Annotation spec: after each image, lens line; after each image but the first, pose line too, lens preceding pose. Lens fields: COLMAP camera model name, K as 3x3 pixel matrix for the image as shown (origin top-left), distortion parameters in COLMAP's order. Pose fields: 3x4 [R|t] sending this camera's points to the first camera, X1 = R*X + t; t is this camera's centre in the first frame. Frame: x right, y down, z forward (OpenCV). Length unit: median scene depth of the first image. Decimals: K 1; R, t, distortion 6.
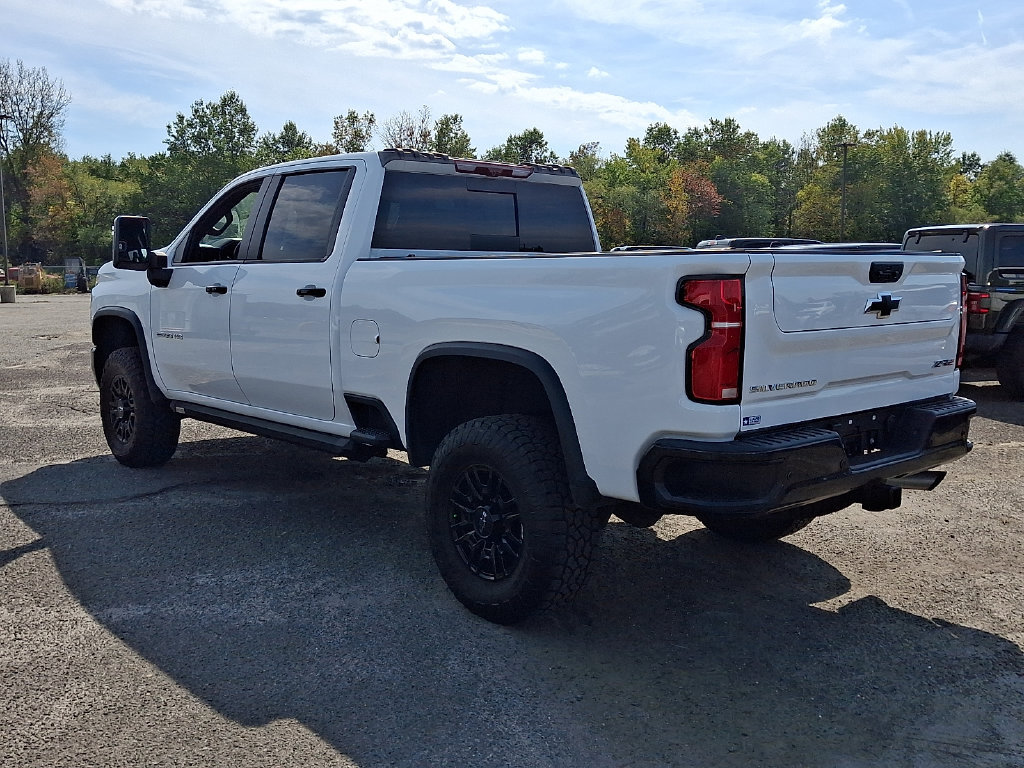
lens RADIAL K [[994.2, 0, 512.0], [0, 994.2, 384.0], [0, 0, 1]] dist [0.145921, -0.304037]
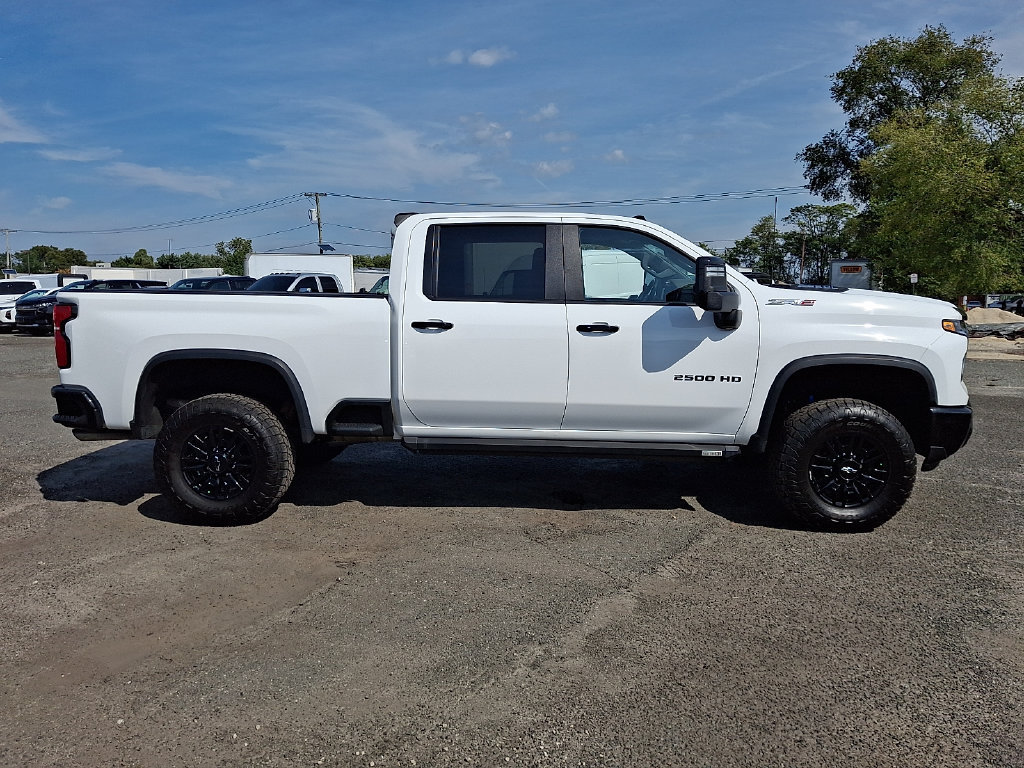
lens RADIAL K [[778.0, 0, 511.6], [0, 778.0, 353.5], [0, 0, 1]] dist [0.084775, -0.089747]
pose [[-0.709434, 0.051266, -0.702905, 0.055815], [-0.091044, 0.982328, 0.163535, -0.020186], [0.698867, 0.180012, -0.692229, 0.159687]]
